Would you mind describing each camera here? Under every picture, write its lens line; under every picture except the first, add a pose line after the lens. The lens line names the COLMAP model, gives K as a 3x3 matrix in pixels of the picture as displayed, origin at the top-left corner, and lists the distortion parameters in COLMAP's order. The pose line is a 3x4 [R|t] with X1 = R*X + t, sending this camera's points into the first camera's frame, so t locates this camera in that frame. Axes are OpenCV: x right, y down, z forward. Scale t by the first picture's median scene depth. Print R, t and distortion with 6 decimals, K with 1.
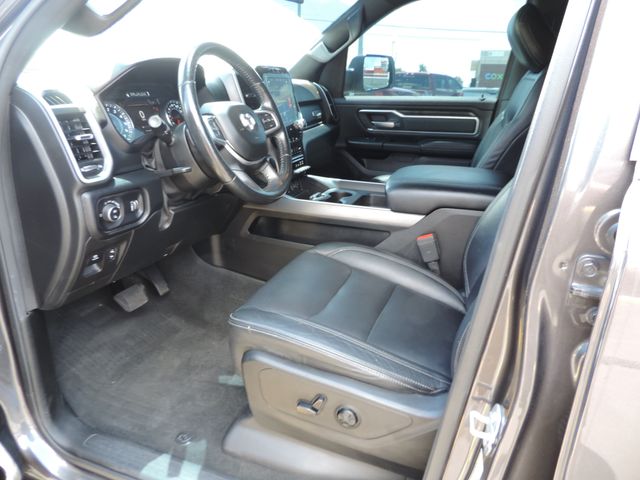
lens RADIAL K [[449.1, 0, 319.7], [0, 449.1, 222.5], [0, 0, 1]] dist [-0.040672, 0.004768]
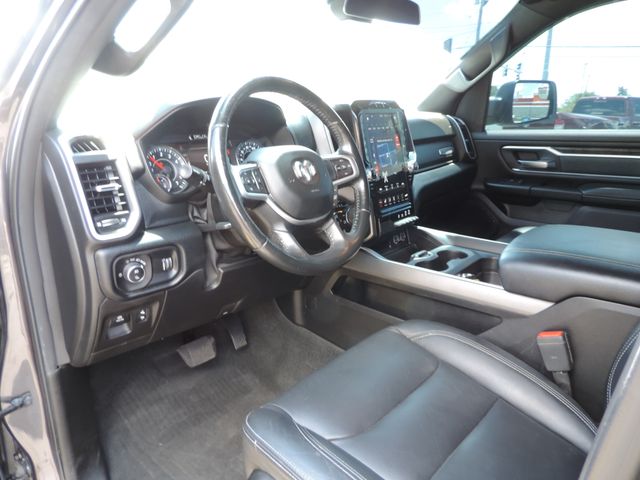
lens RADIAL K [[449.1, 0, 319.7], [0, 449.1, 222.5], [0, 0, 1]] dist [-0.040672, 0.004768]
pose [[0.933908, 0.063754, -0.351782, 0.129075], [-0.084894, 0.995374, -0.044983, -0.080039], [0.347287, 0.071874, 0.935000, 0.209657]]
